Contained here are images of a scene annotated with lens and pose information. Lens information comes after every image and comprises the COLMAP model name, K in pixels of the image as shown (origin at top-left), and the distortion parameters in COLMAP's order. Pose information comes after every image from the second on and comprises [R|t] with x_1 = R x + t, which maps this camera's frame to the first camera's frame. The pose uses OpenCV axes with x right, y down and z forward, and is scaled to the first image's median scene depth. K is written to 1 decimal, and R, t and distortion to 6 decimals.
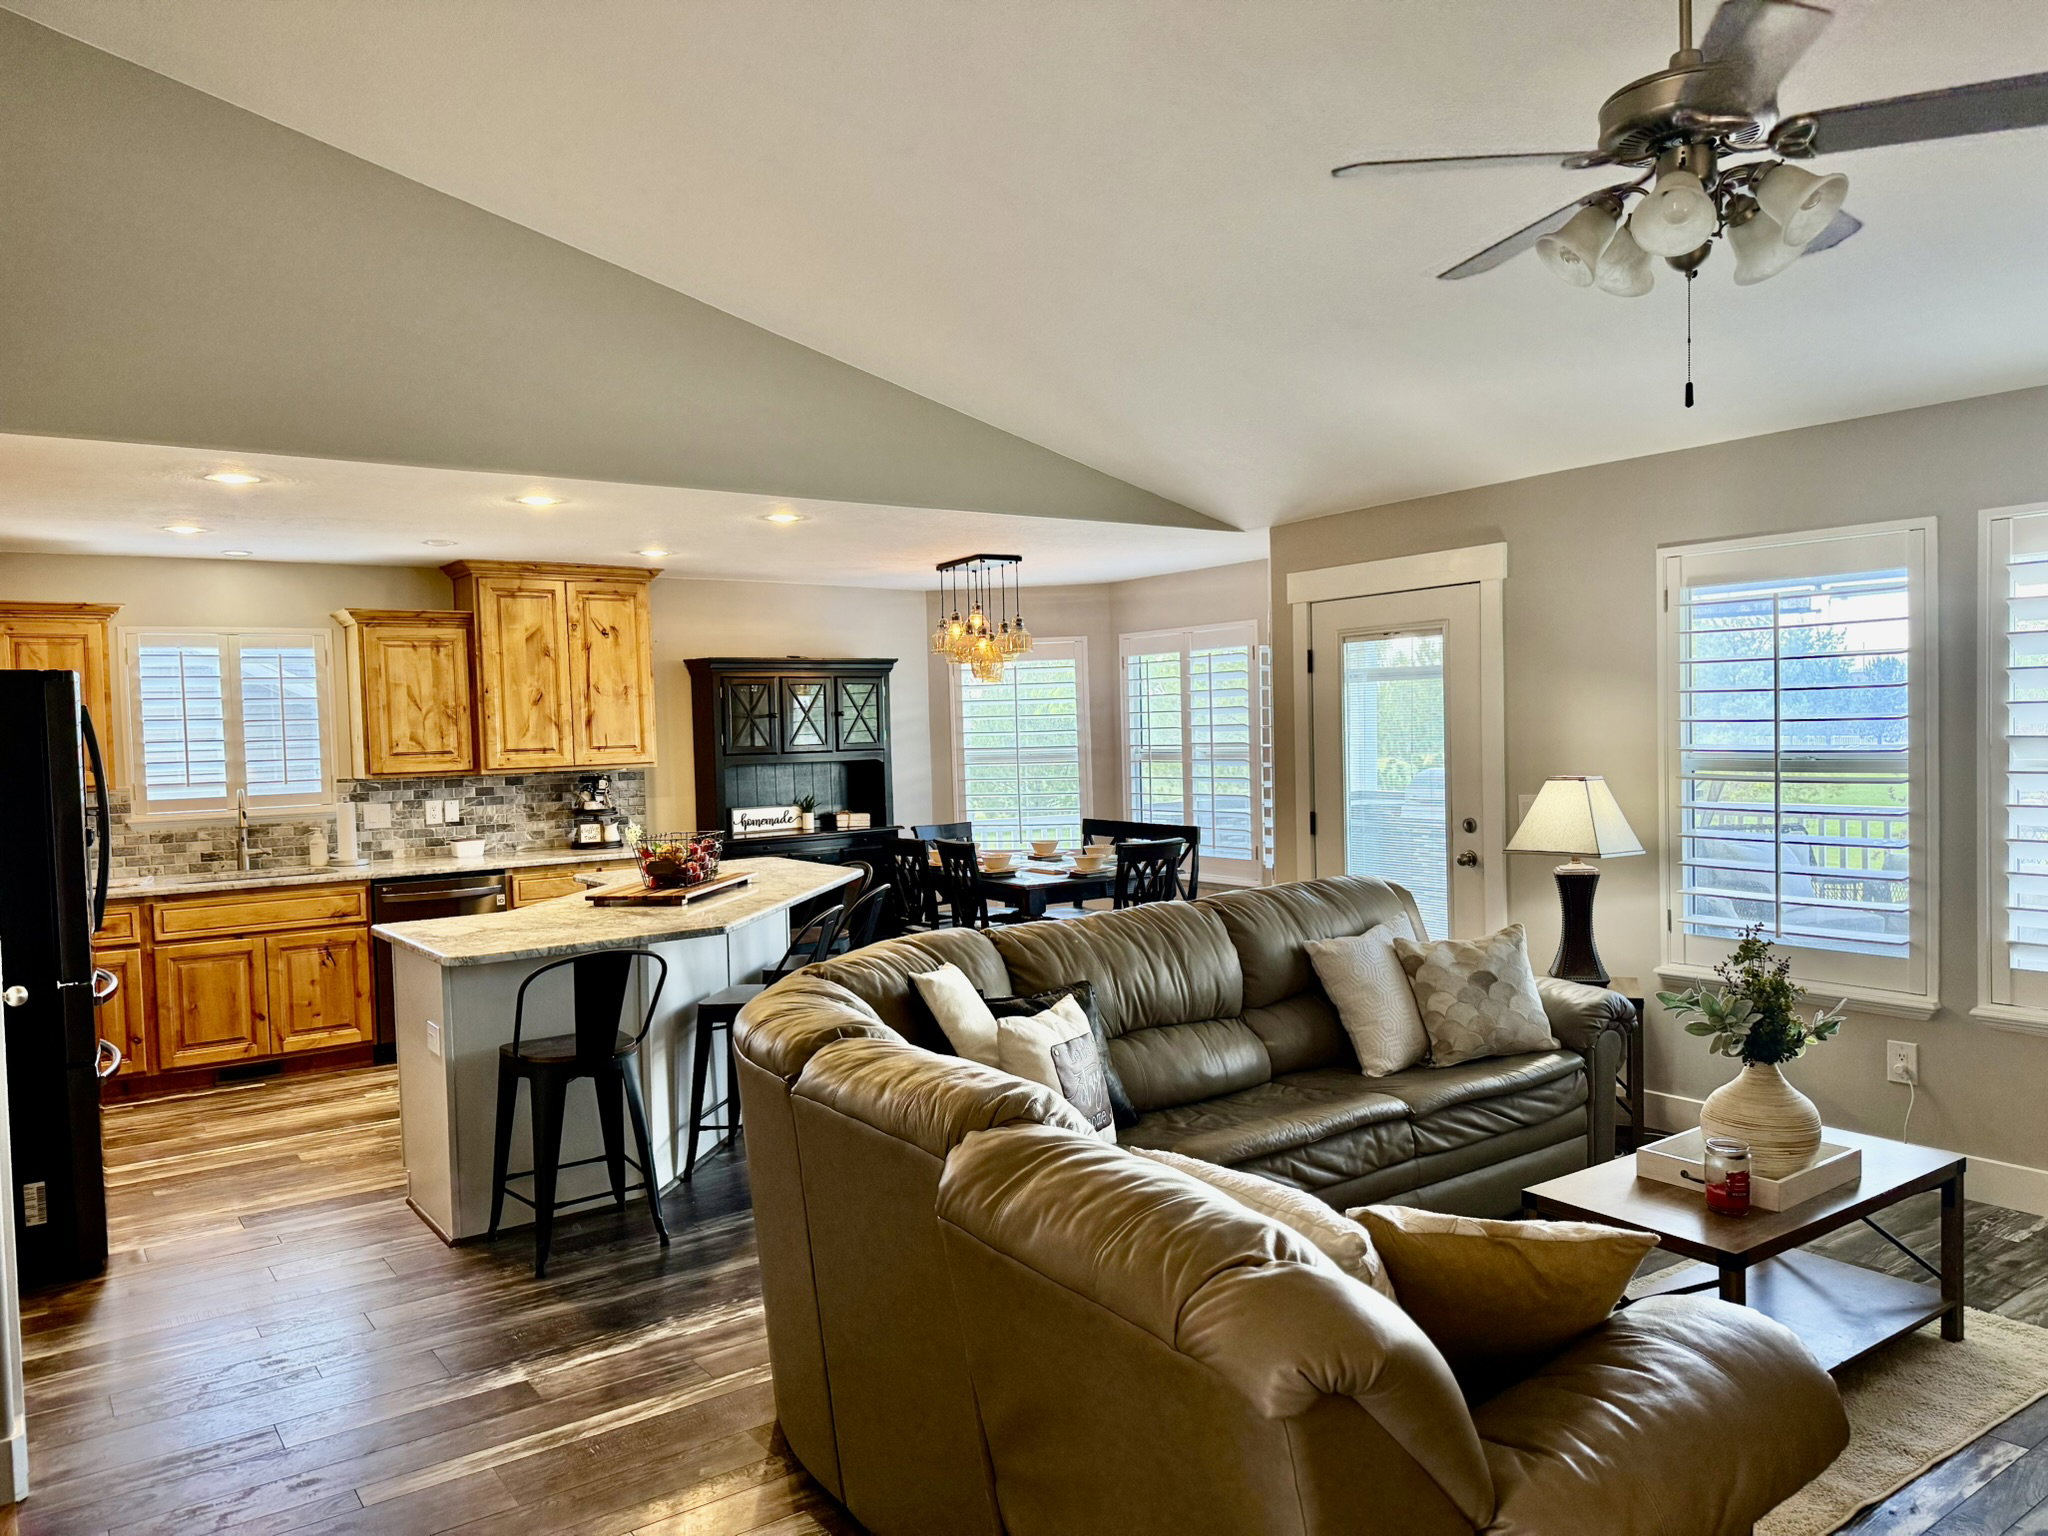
lens RADIAL K [[1380.7, 0, 1024.0], [0, 1380.7, 768.0], [0, 0, 1]] dist [0.052531, -0.000052]
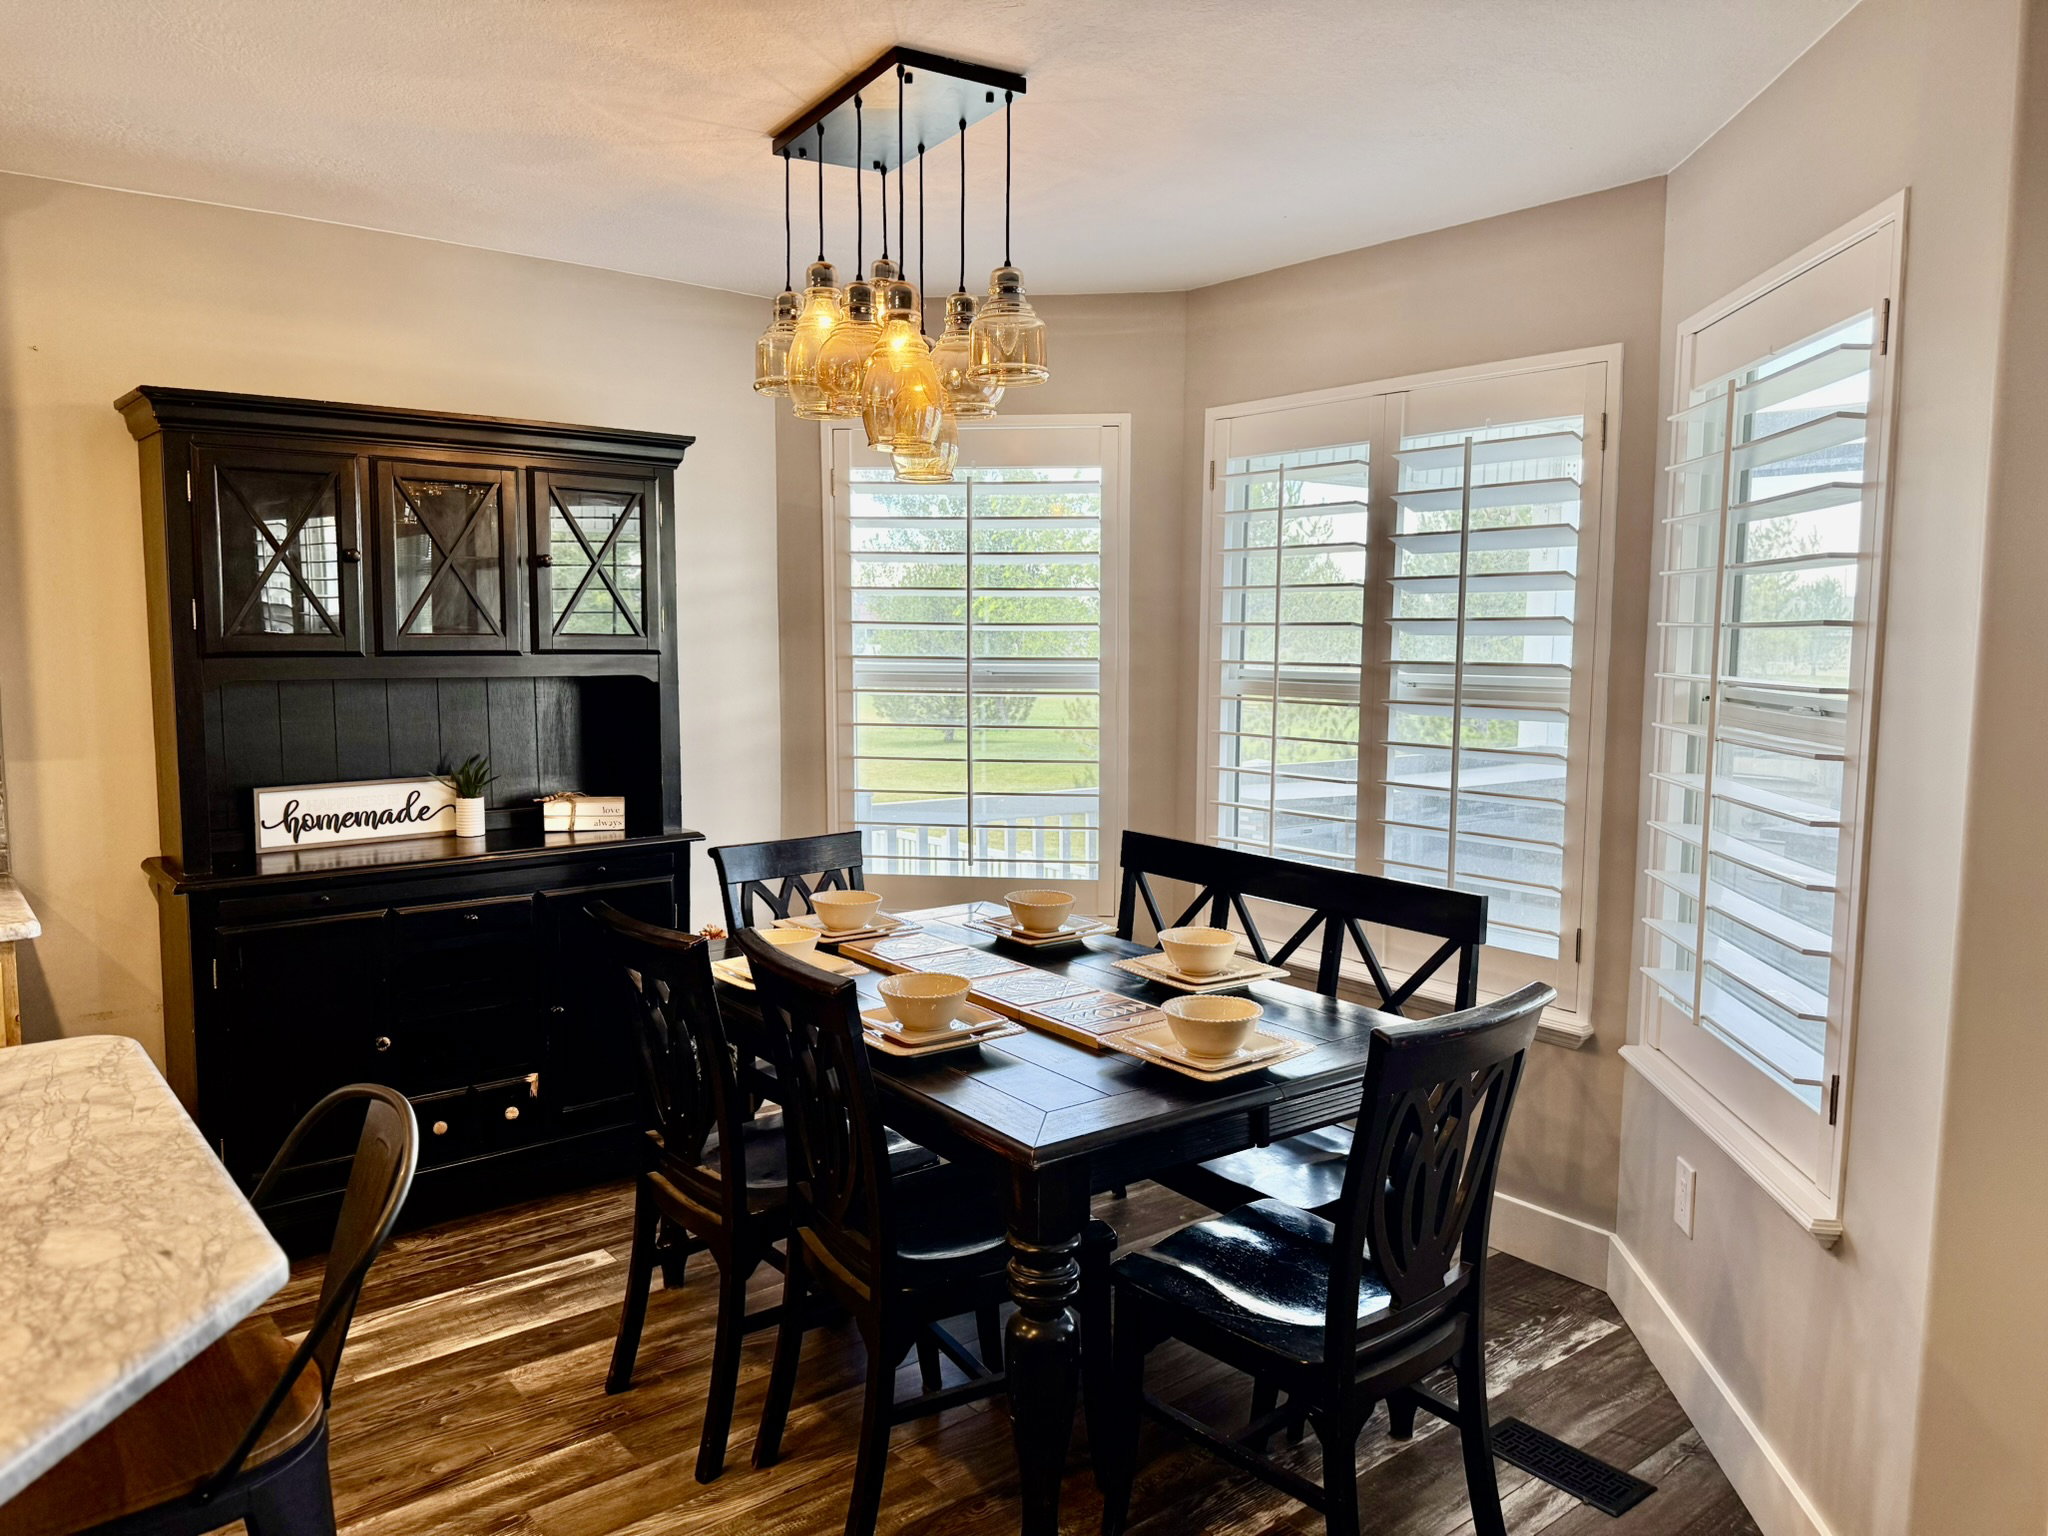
lens RADIAL K [[1380.7, 0, 1024.0], [0, 1380.7, 768.0], [0, 0, 1]] dist [0.052531, -0.000052]
pose [[0.997374, 0.026172, 0.067536, -0.019443], [-0.030748, 0.997236, 0.067632, -0.011720], [-0.065579, -0.069531, 0.995422, 0.637598]]
